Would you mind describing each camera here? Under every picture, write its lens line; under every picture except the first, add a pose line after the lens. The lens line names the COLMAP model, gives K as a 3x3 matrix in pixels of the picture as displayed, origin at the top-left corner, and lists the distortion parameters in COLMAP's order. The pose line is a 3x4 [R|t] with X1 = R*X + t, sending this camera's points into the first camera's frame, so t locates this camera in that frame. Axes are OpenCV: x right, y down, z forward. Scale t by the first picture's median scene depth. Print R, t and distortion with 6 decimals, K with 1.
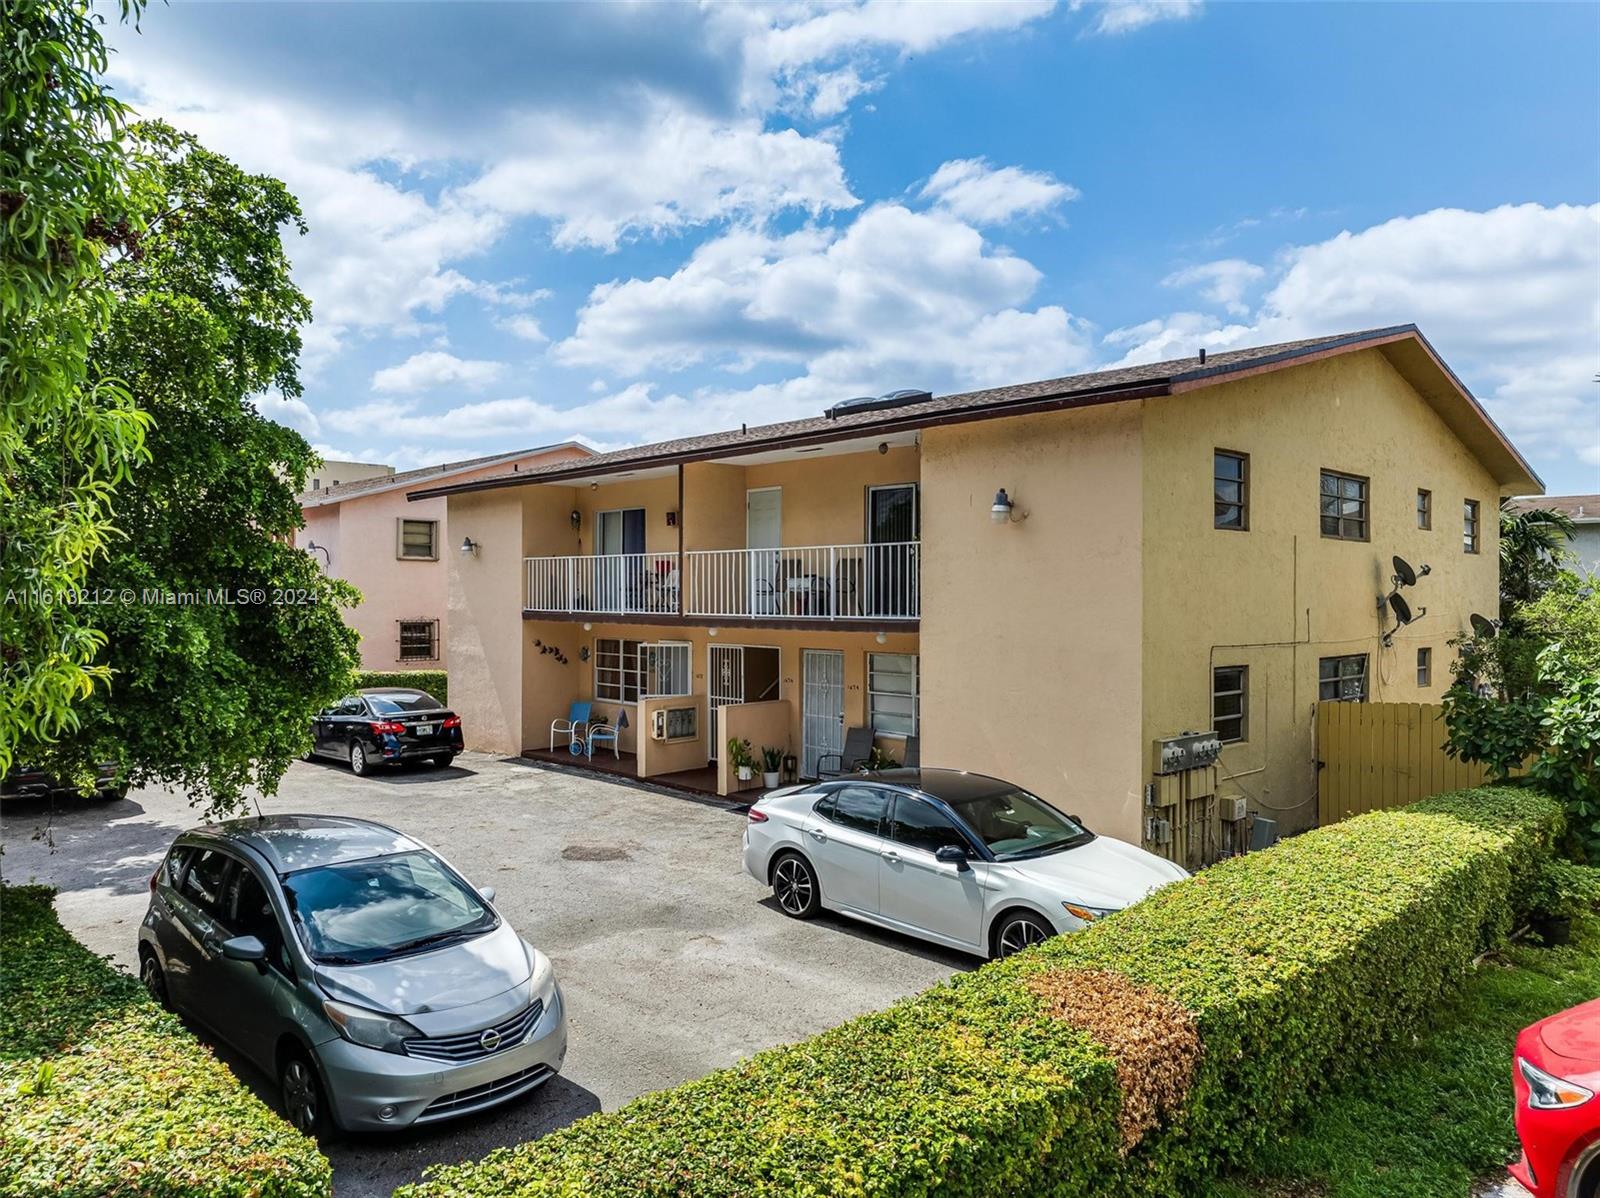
lens RADIAL K [[1114.4, 0, 799.1], [0, 1114.4, 599.9], [0, 0, 1]] dist [0.017128, -0.002354]
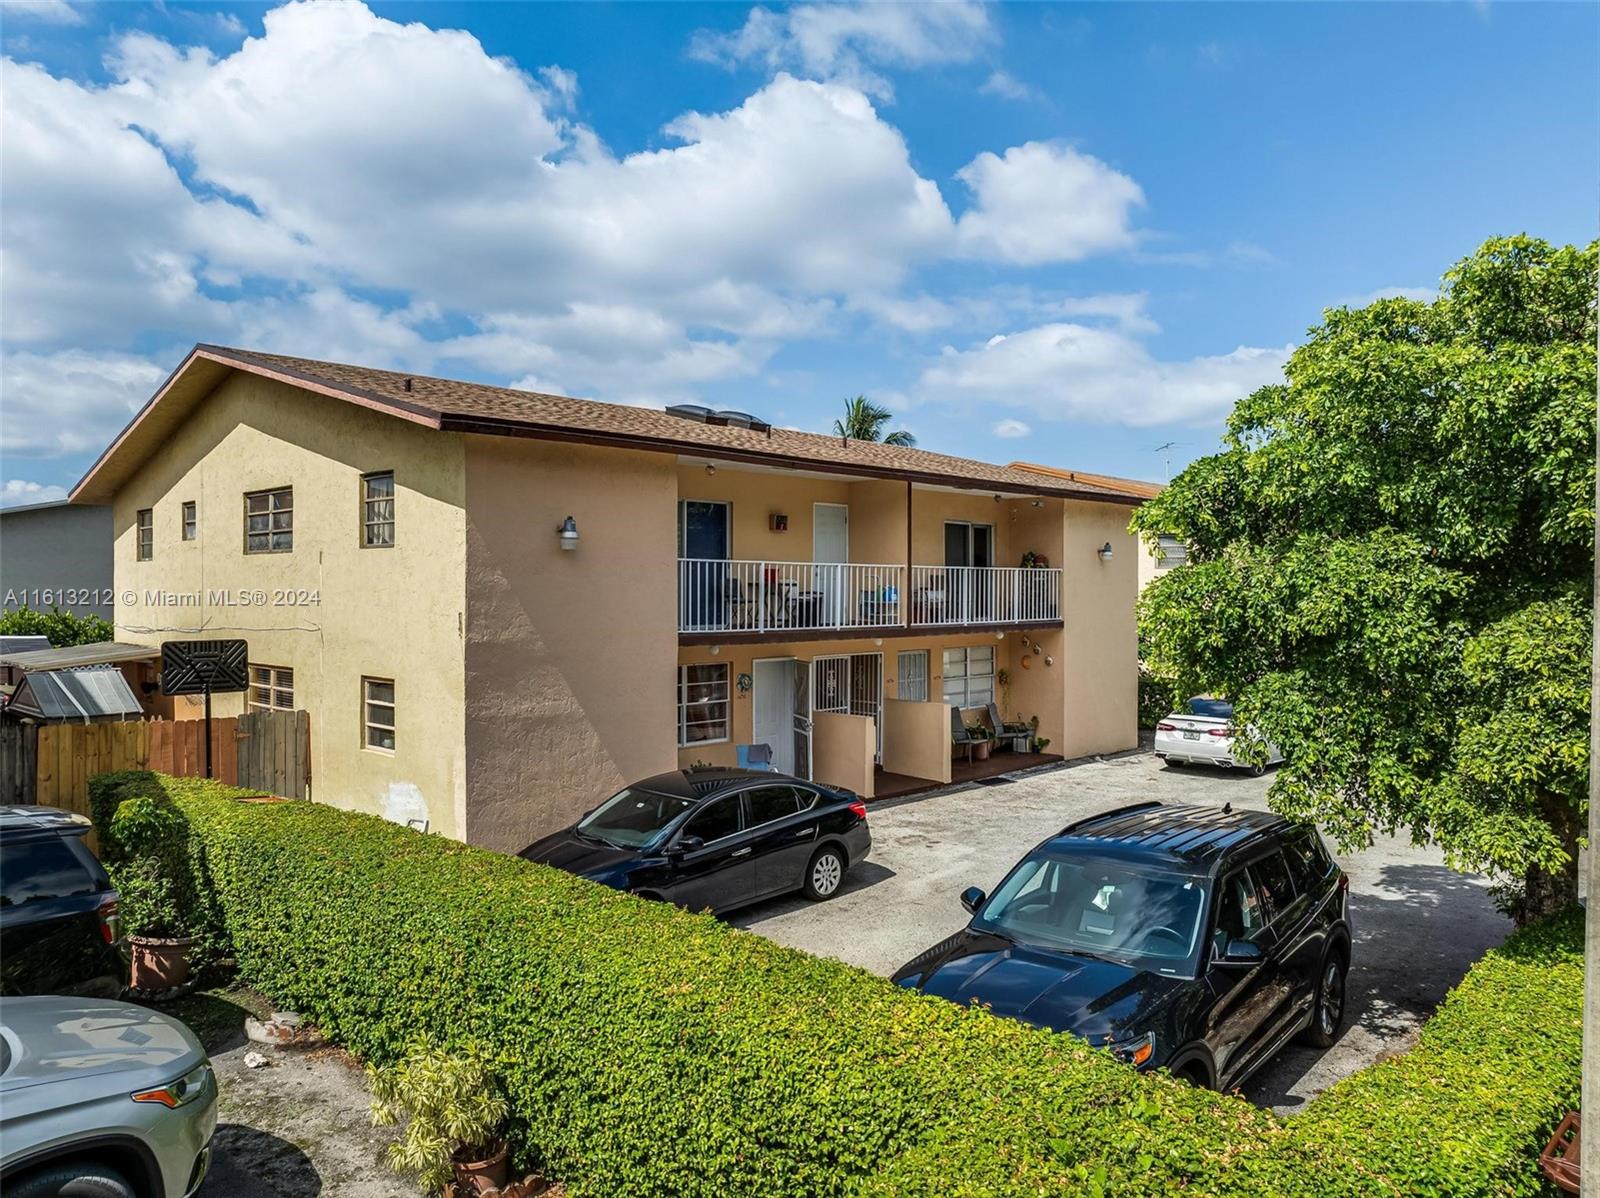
lens RADIAL K [[1112.0, 0, 796.1], [0, 1112.0, 594.6], [0, 0, 1]] dist [0.007545, 0.005210]
pose [[-0.050990, -0.004307, 0.998690, -1.115189], [0.005500, 0.999974, 0.004594, -0.020392], [-0.998684, 0.005727, -0.050965, 1.142160]]
